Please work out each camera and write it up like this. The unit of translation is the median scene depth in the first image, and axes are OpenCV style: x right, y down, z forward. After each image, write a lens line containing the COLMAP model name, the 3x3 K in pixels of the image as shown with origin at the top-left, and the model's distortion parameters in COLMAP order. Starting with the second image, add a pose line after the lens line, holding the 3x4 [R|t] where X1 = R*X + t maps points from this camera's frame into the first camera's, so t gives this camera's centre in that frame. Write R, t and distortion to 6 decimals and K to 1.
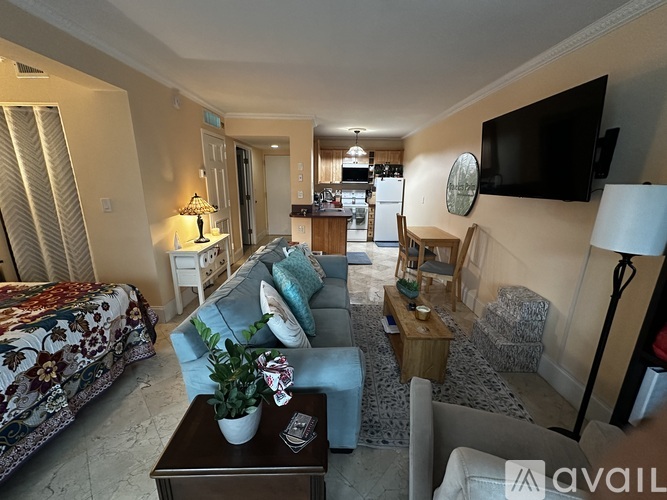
lens RADIAL K [[266.3, 0, 333.8], [0, 266.3, 249.4], [0, 0, 1]] dist [-0.001666, -0.000191]
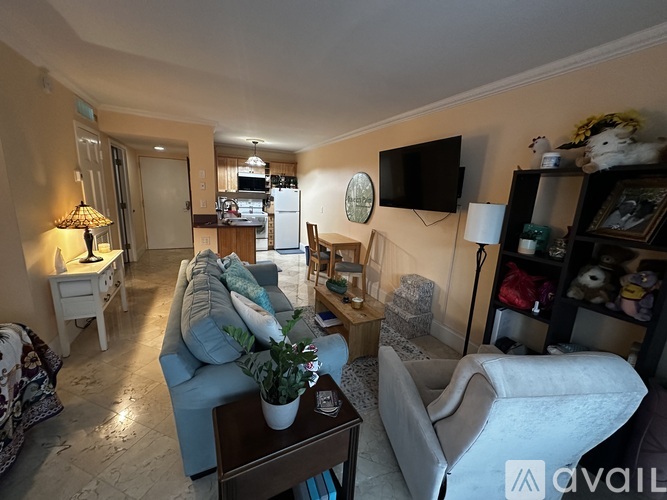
lens RADIAL K [[266.3, 0, 333.9], [0, 266.3, 249.0], [0, 0, 1]] dist [-0.001666, -0.000191]
pose [[0.898662, -0.059947, 0.434526, -0.200321], [0.074117, 0.997126, -0.015720, 0.001708], [-0.432335, 0.046333, 0.900522, -0.046032]]
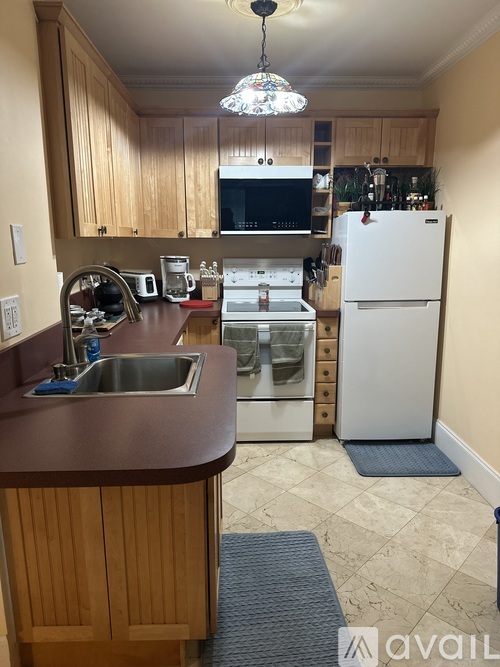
lens RADIAL K [[460.3, 0, 247.5], [0, 460.3, 345.6], [0, 0, 1]] dist [0.035627, -0.008697]
pose [[0.999655, -0.023677, 0.011392, 0.114612], [0.024023, 0.999223, -0.031261, -0.258770], [-0.010643, 0.031524, 0.999446, 1.135097]]
